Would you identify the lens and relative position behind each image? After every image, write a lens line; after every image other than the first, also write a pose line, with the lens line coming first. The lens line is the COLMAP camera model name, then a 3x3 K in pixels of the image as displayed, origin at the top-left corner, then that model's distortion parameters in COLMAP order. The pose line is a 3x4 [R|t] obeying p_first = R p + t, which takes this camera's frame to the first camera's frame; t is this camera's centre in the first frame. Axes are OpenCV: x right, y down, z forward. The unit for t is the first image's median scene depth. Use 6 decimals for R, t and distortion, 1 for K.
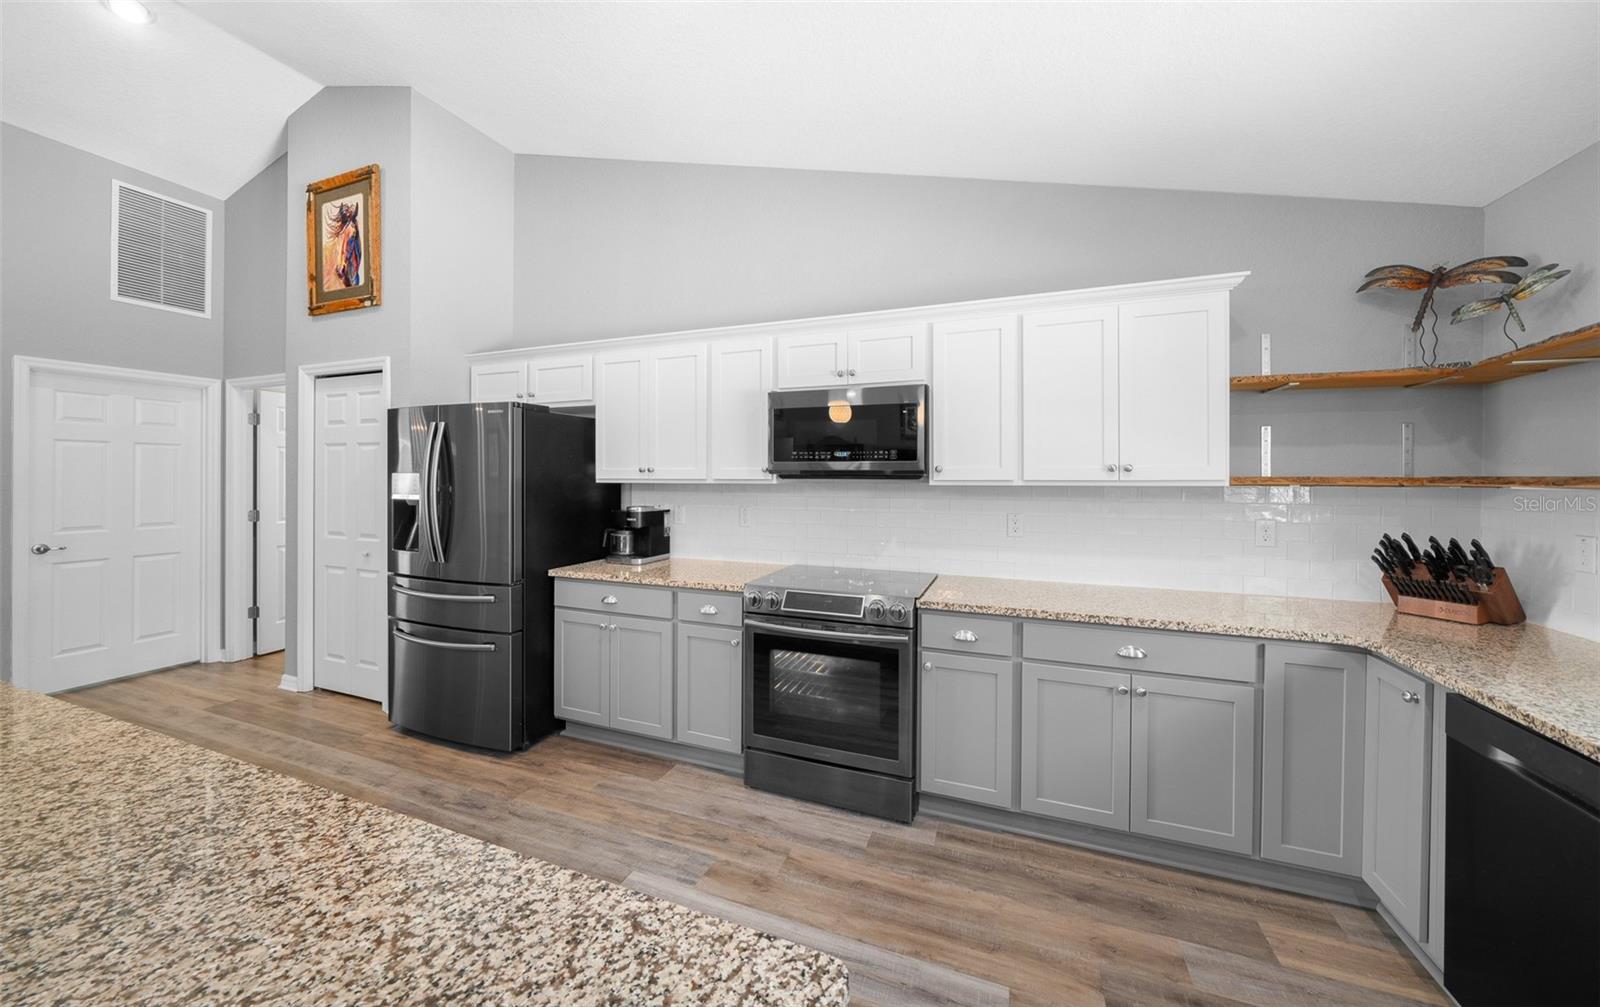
lens RADIAL K [[561.3, 0, 796.3], [0, 561.3, 477.9], [0, 0, 1]] dist [-0.005661, -0.000059]
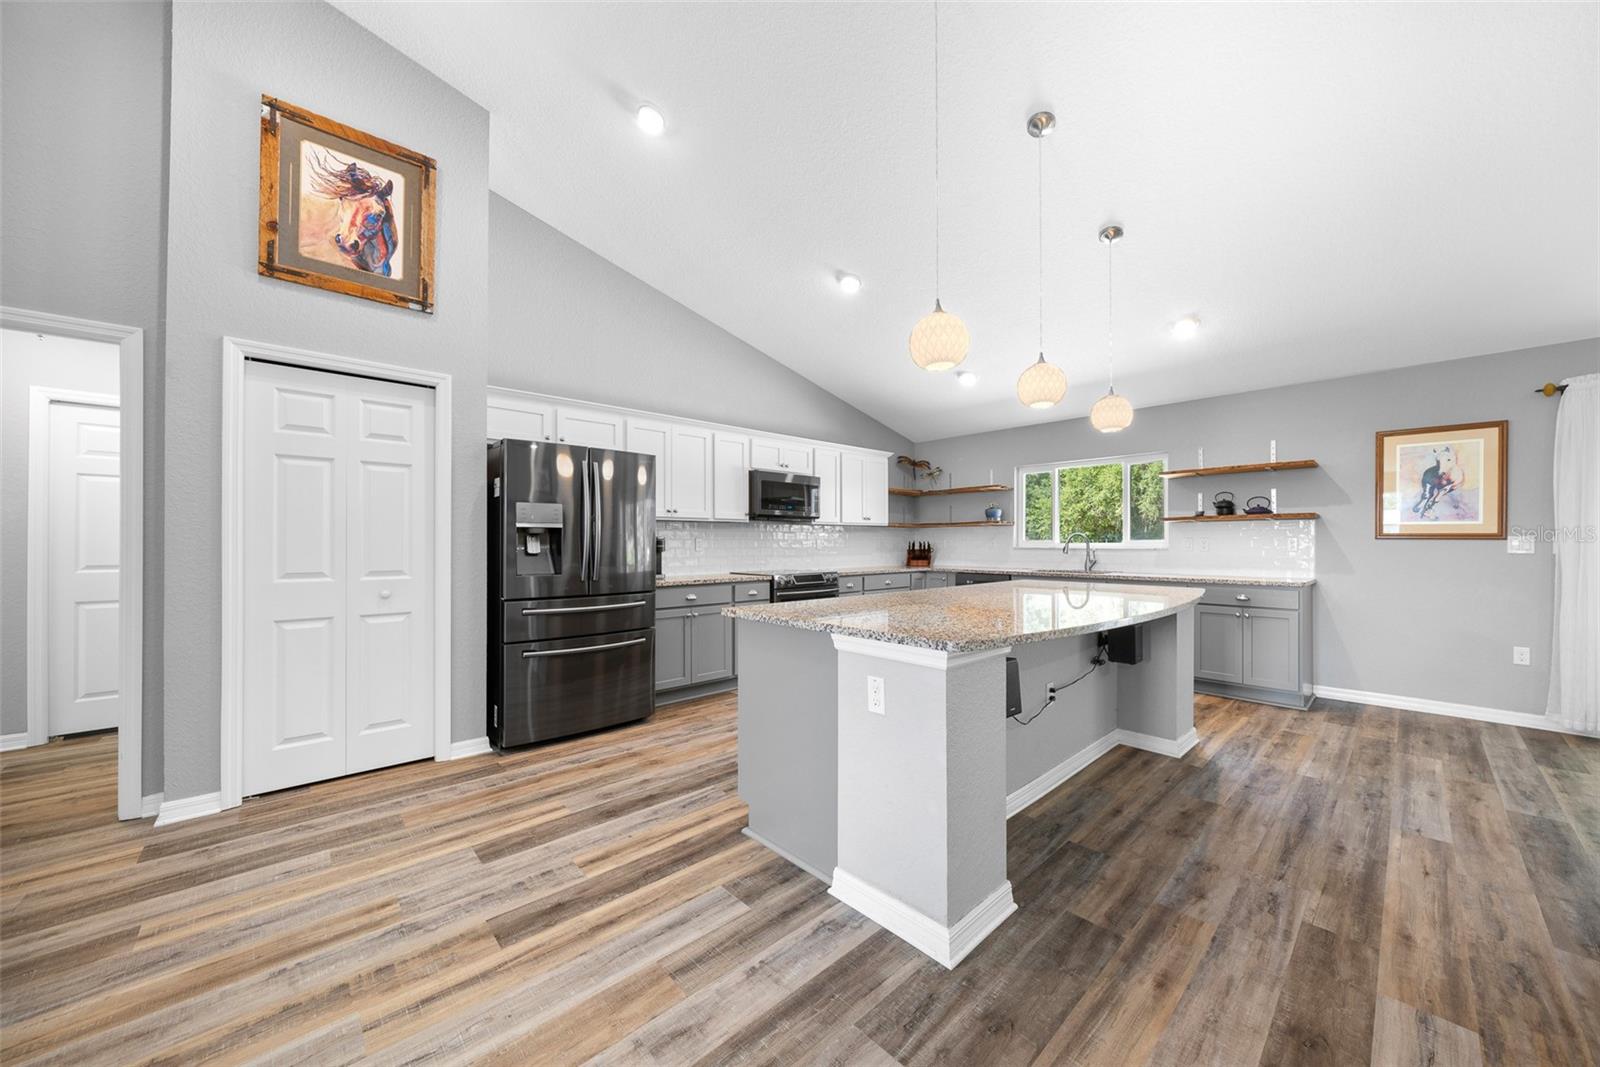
lens RADIAL K [[570.0, 0, 826.5], [0, 570.0, 541.8], [0, 0, 1]] dist [-0.003428, -0.000042]
pose [[0.419089, -0.001726, 0.907944, -1.957097], [0.005434, 0.999985, -0.000607, 0.093482], [-0.907929, 0.005188, 0.419092, 0.056290]]
